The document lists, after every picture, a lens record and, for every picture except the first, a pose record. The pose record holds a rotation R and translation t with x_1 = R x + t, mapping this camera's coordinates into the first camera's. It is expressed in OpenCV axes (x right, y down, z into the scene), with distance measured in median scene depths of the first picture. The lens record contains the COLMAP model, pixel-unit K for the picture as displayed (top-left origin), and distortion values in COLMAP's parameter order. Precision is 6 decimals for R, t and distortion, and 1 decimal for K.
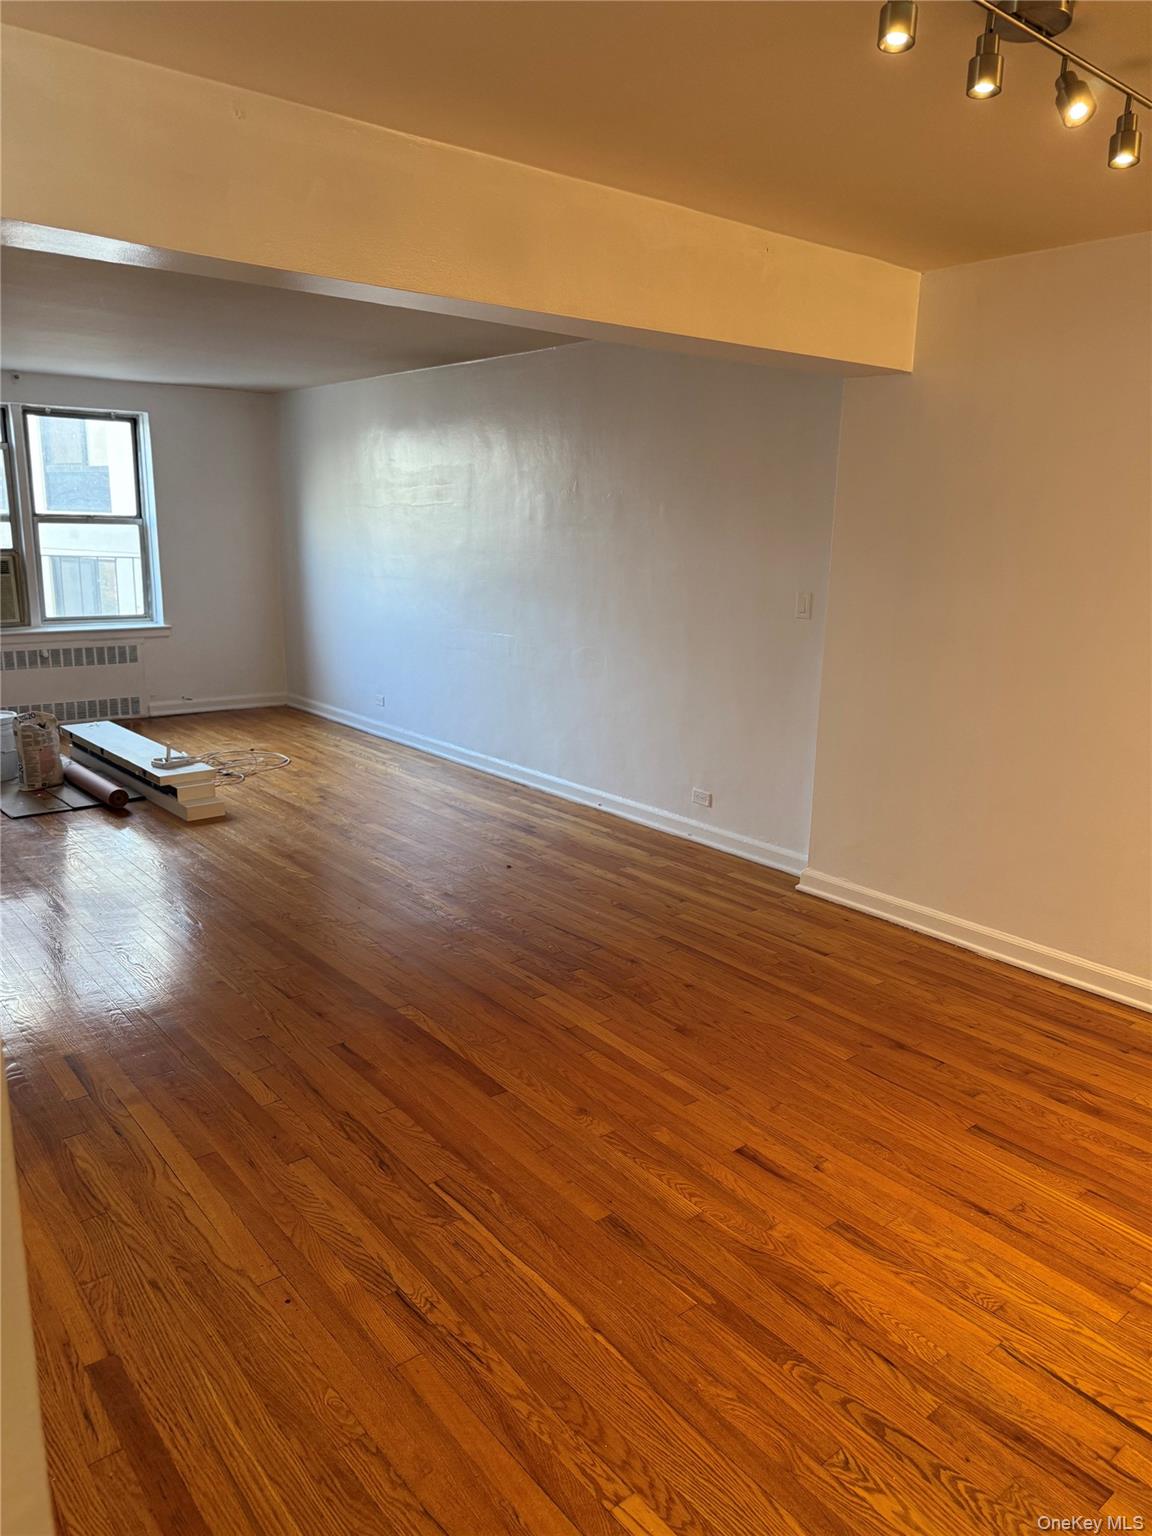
lens RADIAL K [[1072.1, 0, 578.2], [0, 1072.1, 774.6], [0, 0, 1]] dist [0.037458, -0.041028]
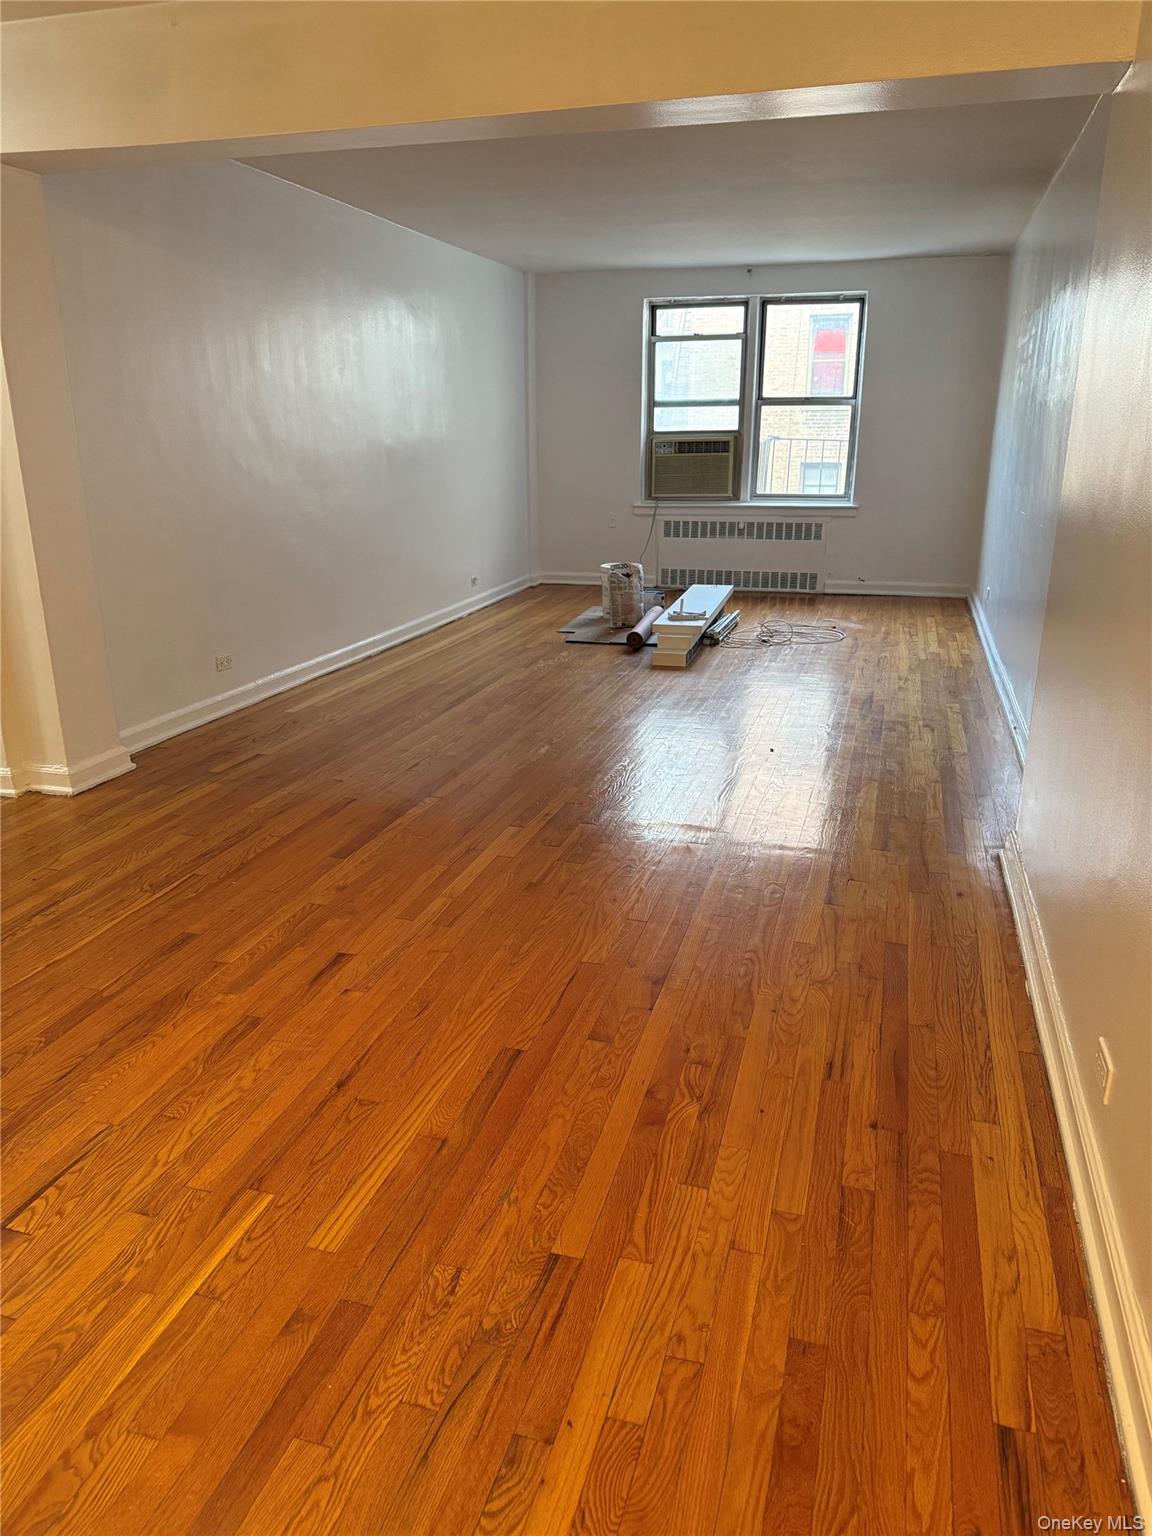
lens RADIAL K [[1072.1, 0, 562.0], [0, 1072.1, 778.7], [0, 0, 1]] dist [0.037458, -0.041028]
pose [[0.563865, 0.236429, -0.791301, 0.714451], [-0.176432, 0.970512, 0.164253, -0.011209], [0.806801, 0.046995, 0.588951, 0.390791]]
